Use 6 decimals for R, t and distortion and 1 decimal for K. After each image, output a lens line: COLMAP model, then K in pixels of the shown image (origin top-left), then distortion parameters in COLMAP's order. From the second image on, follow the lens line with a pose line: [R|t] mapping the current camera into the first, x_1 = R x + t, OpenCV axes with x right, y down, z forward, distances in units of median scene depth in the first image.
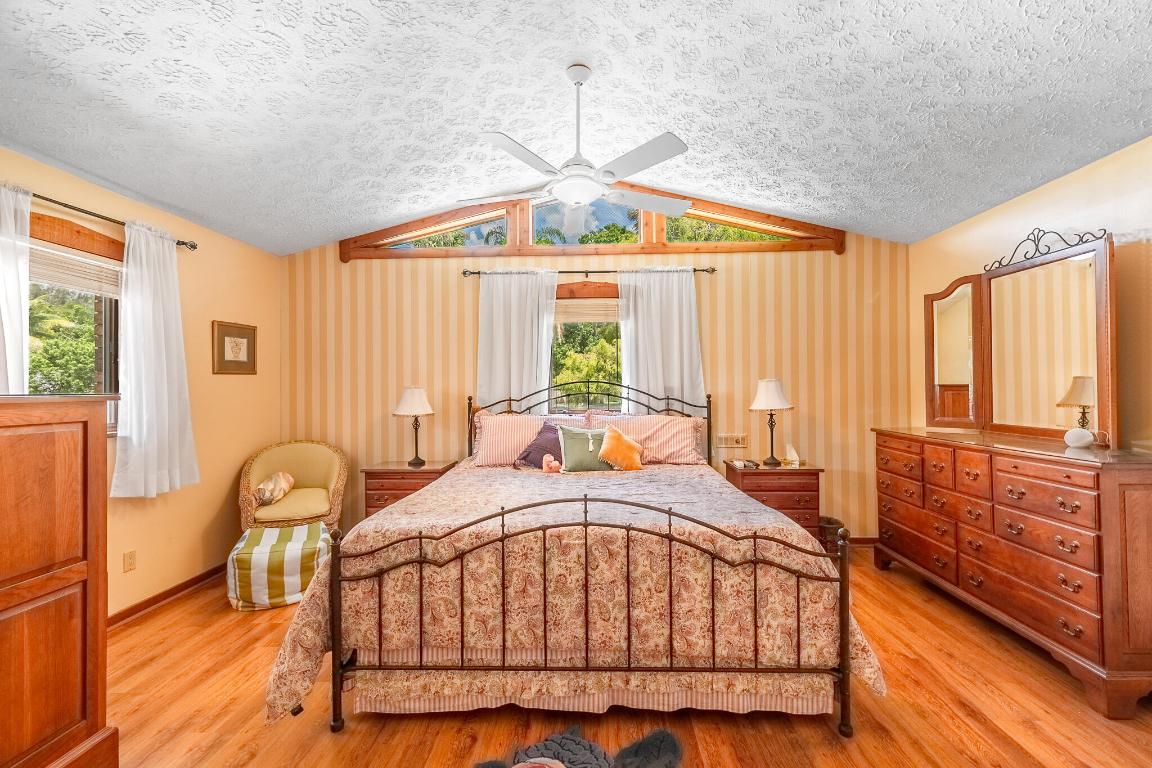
lens RADIAL K [[483.9, 0, 576.8], [0, 483.9, 385.1], [0, 0, 1]] dist [0.009161, 0.000192]
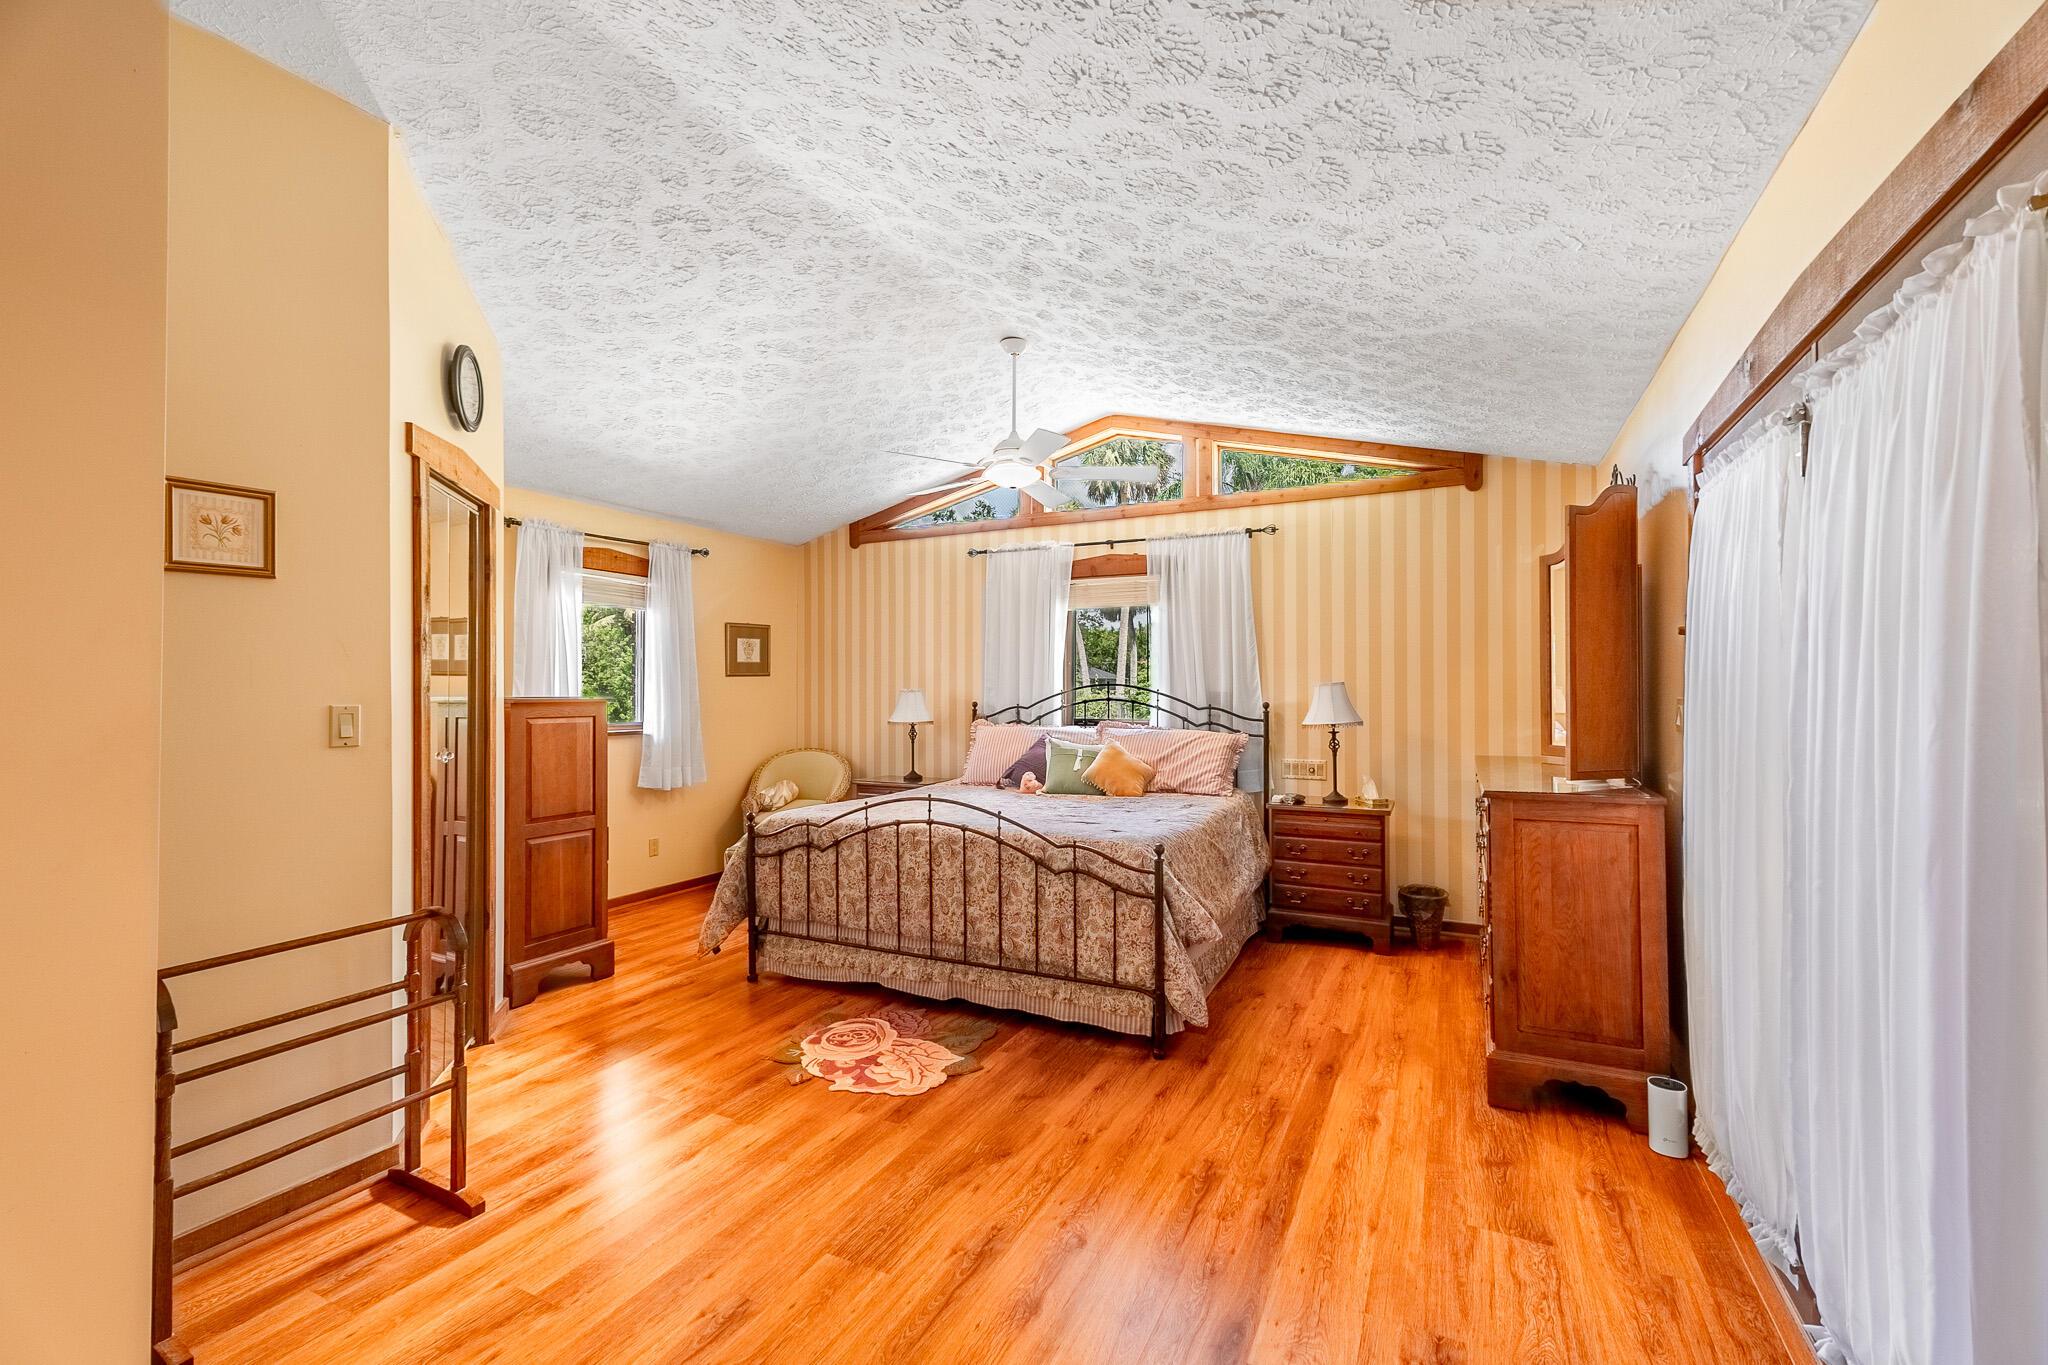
lens RADIAL K [[860.3, 0, 1026.8], [0, 860.3, 685.8], [0, 0, 1]] dist [0.009161, 0.000192]
pose [[0.909832, 0.003709, -0.414960, 0.677666], [-0.002039, 0.999988, 0.004468, -0.016004], [0.414972, -0.003219, 0.909829, -0.433916]]
